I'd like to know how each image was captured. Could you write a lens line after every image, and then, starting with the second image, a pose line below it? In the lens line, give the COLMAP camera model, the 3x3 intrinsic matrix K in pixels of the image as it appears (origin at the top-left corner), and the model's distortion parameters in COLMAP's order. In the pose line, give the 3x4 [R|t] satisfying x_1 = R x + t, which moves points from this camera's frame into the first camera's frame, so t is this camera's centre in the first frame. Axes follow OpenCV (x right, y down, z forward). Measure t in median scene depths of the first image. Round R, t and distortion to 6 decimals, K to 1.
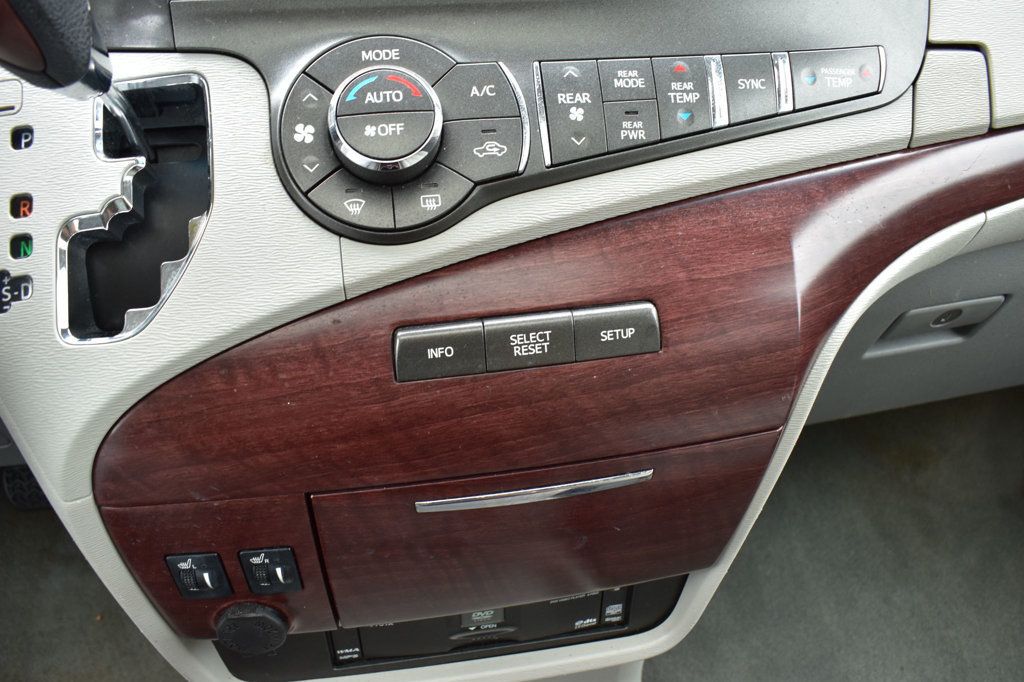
lens RADIAL K [[800.0, 0, 512.0], [0, 800.0, 341.0], [0, 0, 1]] dist [-0.094351, 0.010127]
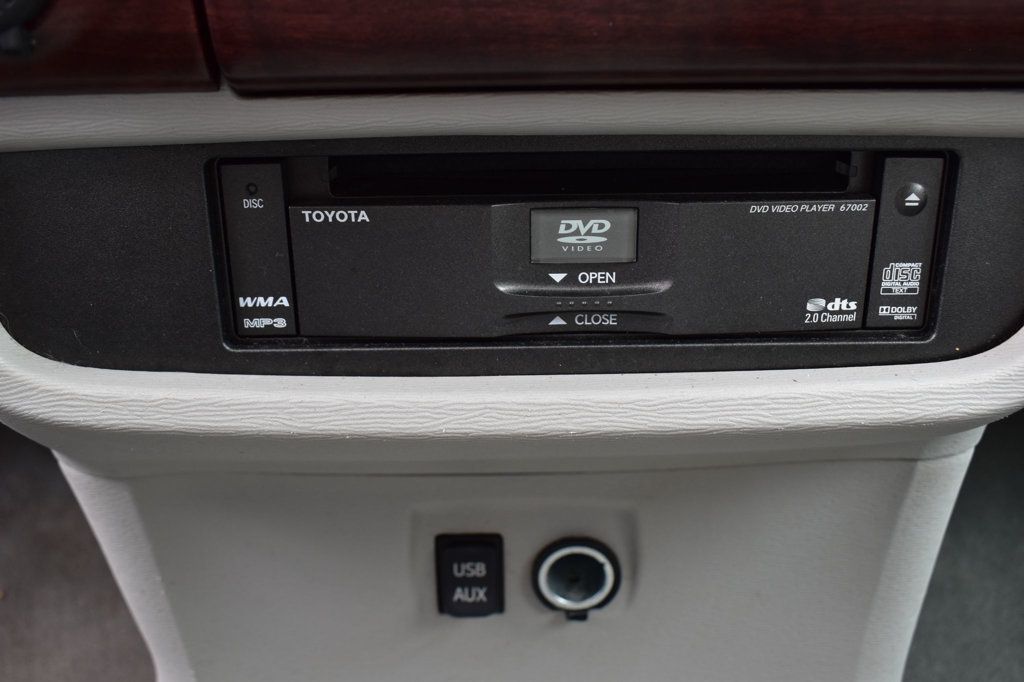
lens RADIAL K [[926.1, 0, 512.0], [0, 926.1, 341.0], [0, 0, 1]] dist [-0.077773, 0.003696]
pose [[0.986802, 0.042235, -0.156326, 0.005765], [-0.077465, 0.970882, -0.226687, 0.724205], [0.142200, 0.235805, 0.961340, 0.756553]]
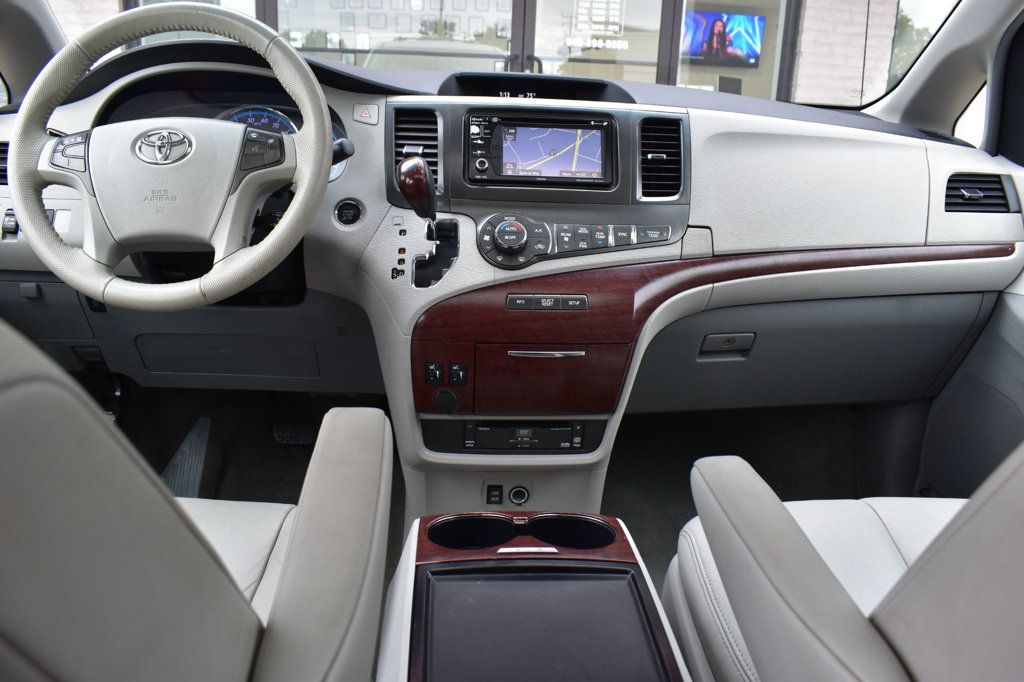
lens RADIAL K [[800.0, 0, 512.0], [0, 800.0, 341.0], [0, 0, 1]] dist [-0.094351, 0.010127]
pose [[0.994696, 0.067833, -0.077325, 0.143666], [-0.085346, 0.963871, -0.252328, 1.002501], [0.057415, 0.257589, 0.964547, -2.162462]]
